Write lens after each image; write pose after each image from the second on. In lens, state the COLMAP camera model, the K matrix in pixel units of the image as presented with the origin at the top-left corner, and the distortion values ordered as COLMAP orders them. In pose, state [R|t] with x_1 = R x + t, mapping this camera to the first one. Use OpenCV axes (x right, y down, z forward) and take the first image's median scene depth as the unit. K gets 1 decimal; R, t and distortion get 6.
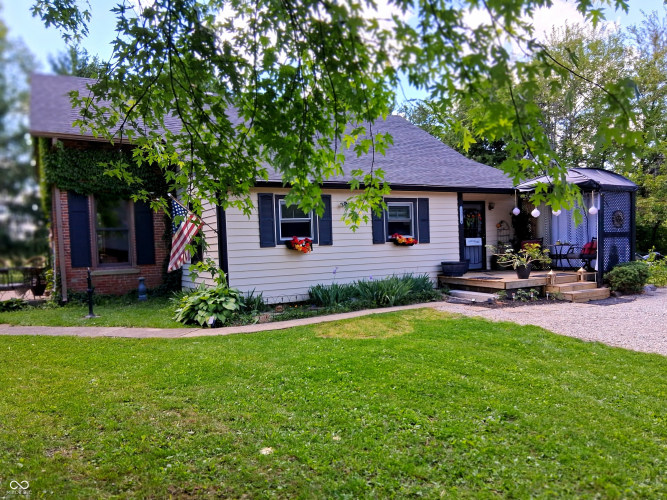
lens RADIAL K [[496.0, 0, 336.2], [0, 496.0, 256.0], [0, 0, 1]] dist [0.128309, -0.205041]
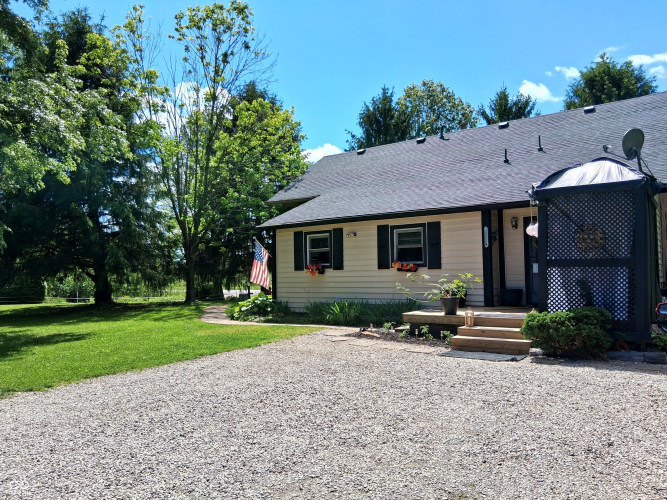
lens RADIAL K [[496.0, 0, 336.2], [0, 496.0, 256.0], [0, 0, 1]] dist [0.128309, -0.205041]
pose [[0.407786, -0.008264, -0.913040, 0.984339], [-0.019333, 0.999657, -0.017682, -0.030833], [0.912873, 0.024862, 0.407486, 0.451658]]
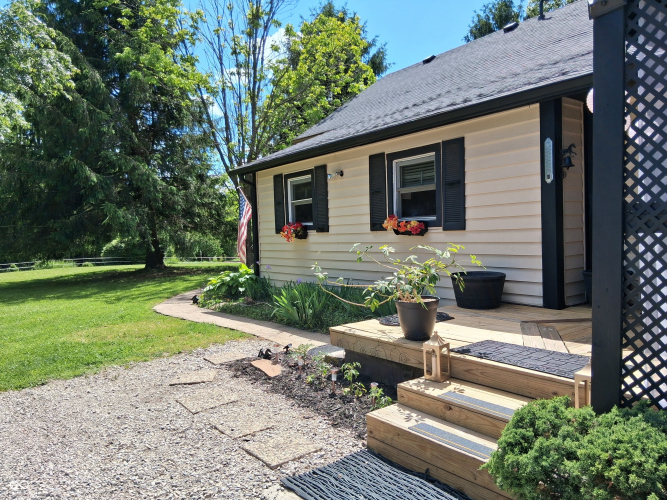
lens RADIAL K [[496.0, 0, 336.2], [0, 496.0, 256.0], [0, 0, 1]] dist [0.128309, -0.205041]
pose [[0.128821, 0.072264, -0.989031, 0.671804], [0.001334, 0.997328, 0.073044, -0.037371], [0.991667, -0.010729, 0.128381, 0.834574]]
